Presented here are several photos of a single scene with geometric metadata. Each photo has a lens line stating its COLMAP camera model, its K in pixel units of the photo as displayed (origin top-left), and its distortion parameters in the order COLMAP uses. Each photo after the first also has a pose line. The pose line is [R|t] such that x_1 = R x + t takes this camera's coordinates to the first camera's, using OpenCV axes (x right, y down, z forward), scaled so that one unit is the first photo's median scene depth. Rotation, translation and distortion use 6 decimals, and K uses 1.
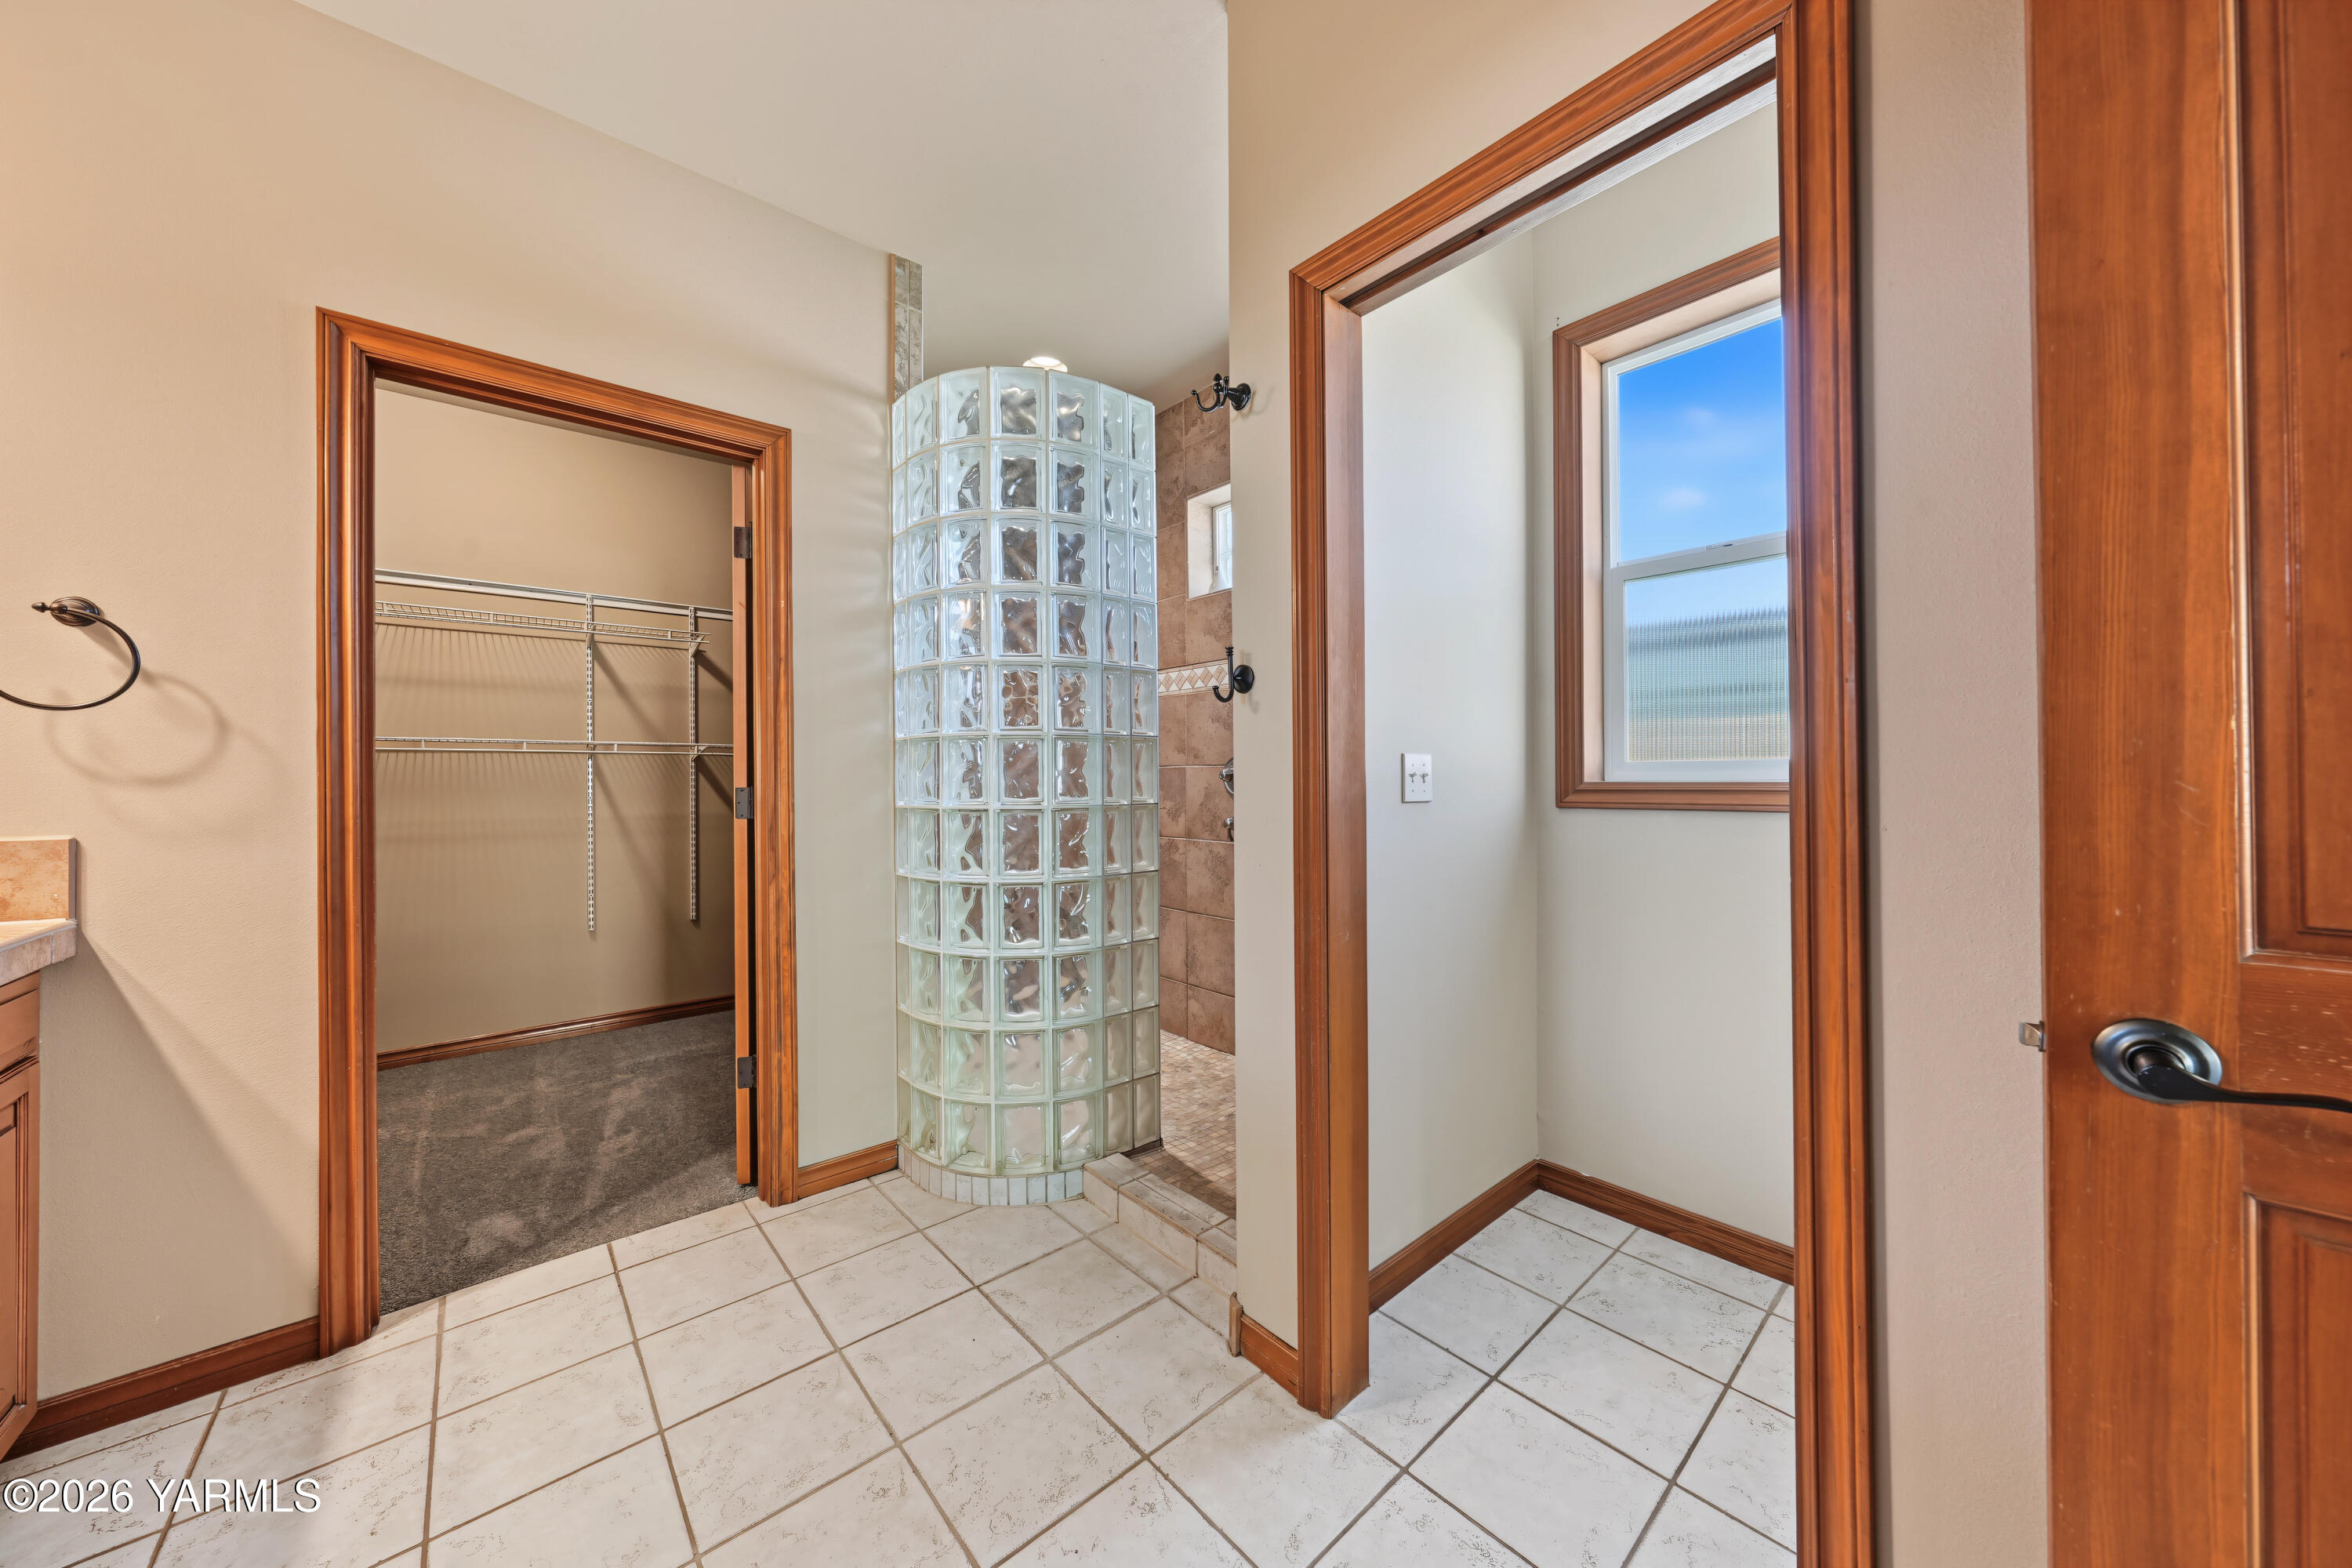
lens RADIAL K [[797.9, 0, 1170.3], [0, 797.9, 774.4], [0, 0, 1]] dist [0.000773, 0.000151]
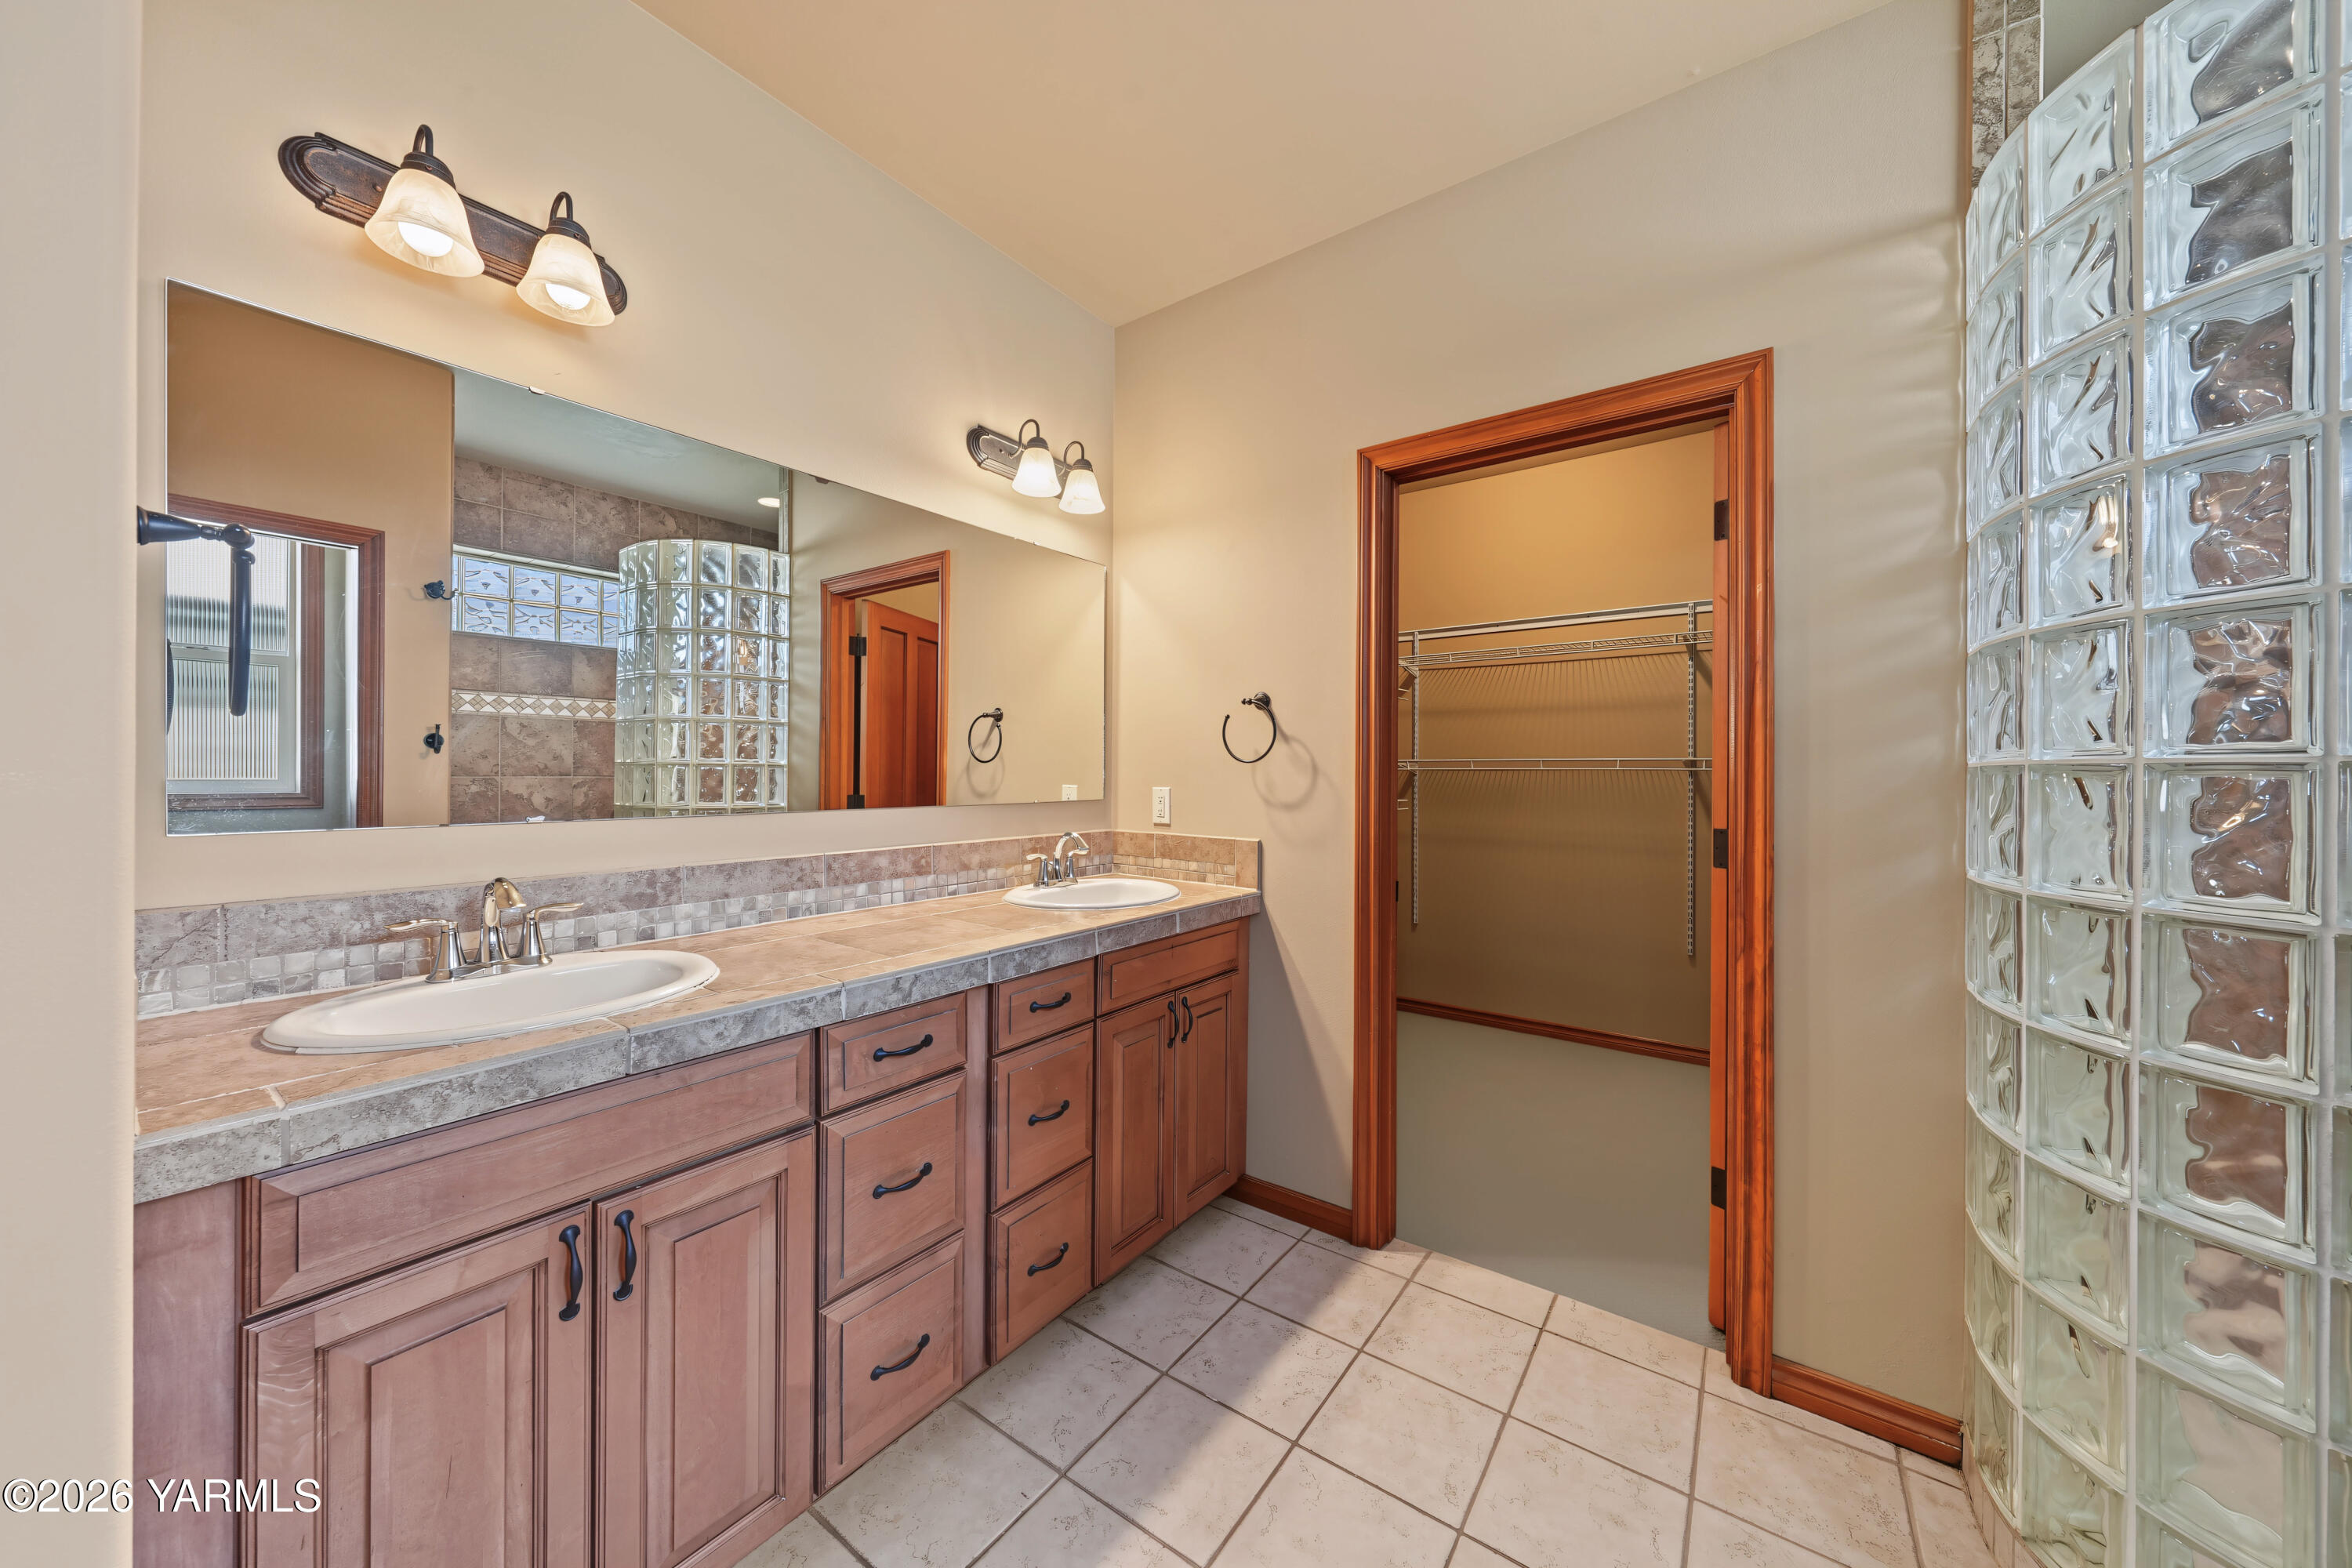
lens RADIAL K [[817.6, 0, 1181.8], [0, 817.6, 773.3], [0, 0, 1]] dist [0.000022, 0.000055]
pose [[0.226776, 0.008651, -0.973908, 0.138558], [-0.001728, 0.999963, 0.008480, -0.046408], [0.973945, -0.000240, 0.226783, 0.303532]]
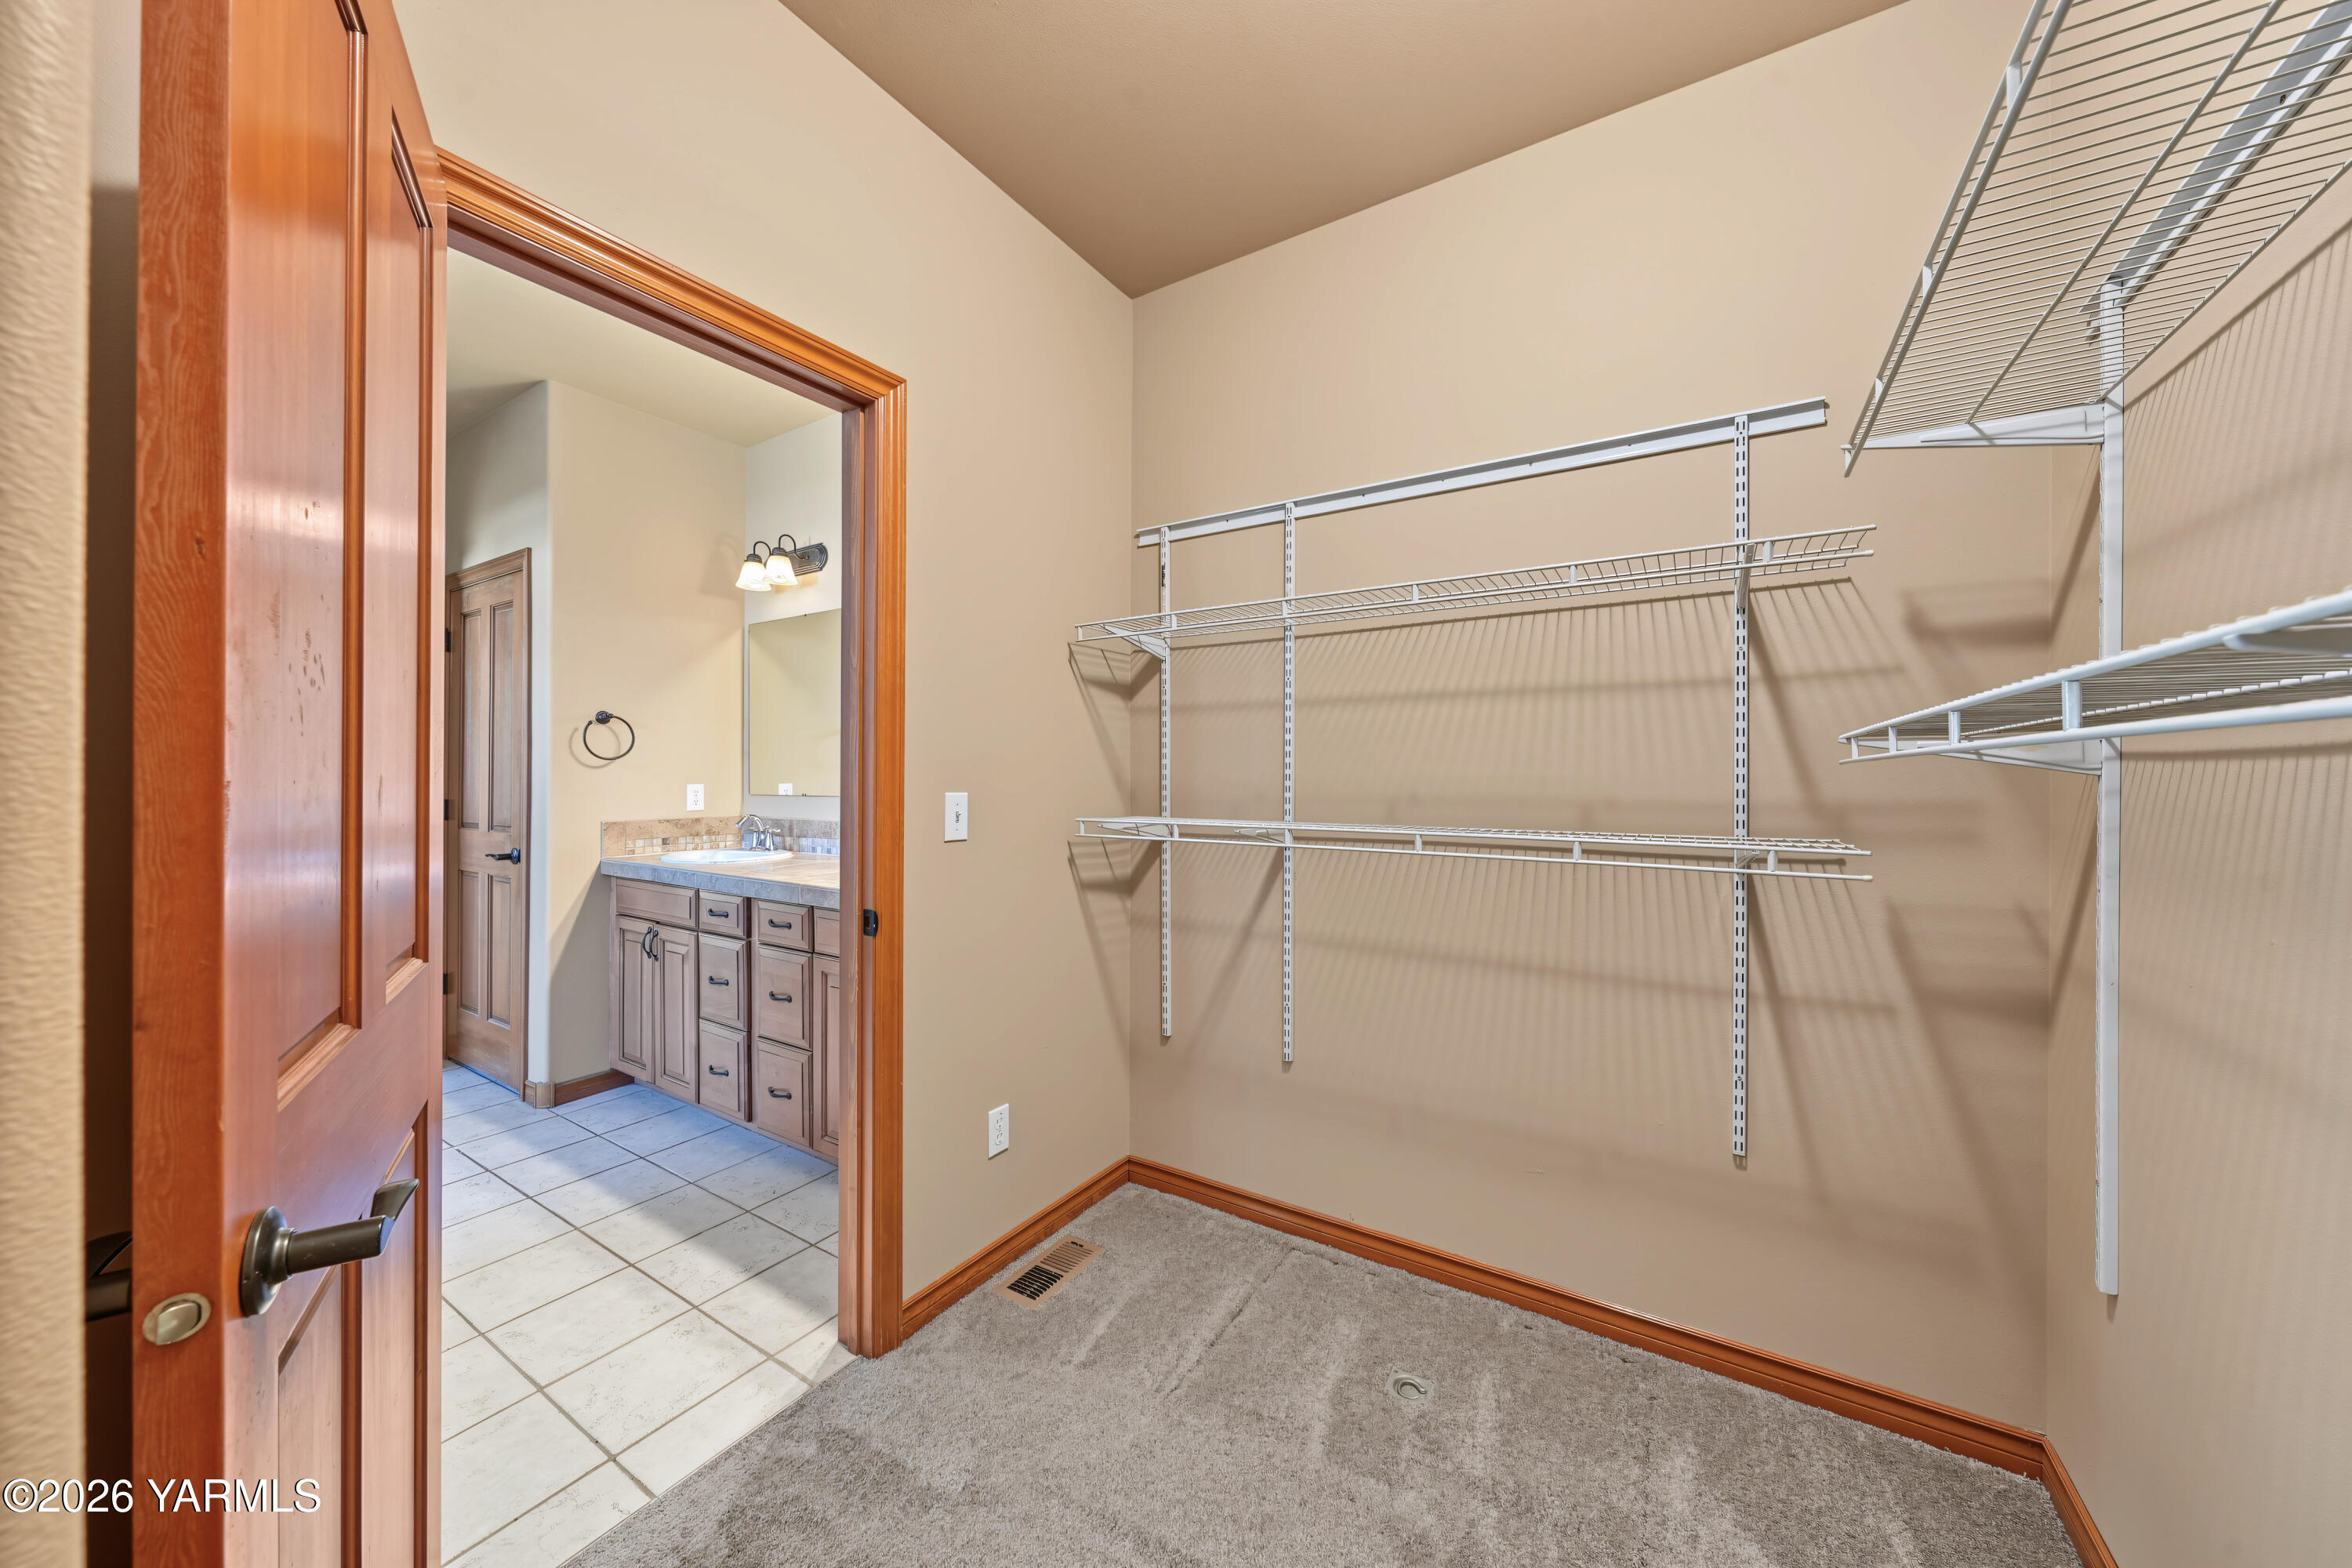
lens RADIAL K [[817.6, 0, 1181.8], [0, 817.6, 773.3], [0, 0, 1]] dist [0.000022, 0.000055]
pose [[-0.958848, 0.008325, -0.283799, -0.833461], [0.008635, 0.999963, 0.000158, -0.039079], [0.283790, -0.002299, -0.958884, 1.614501]]
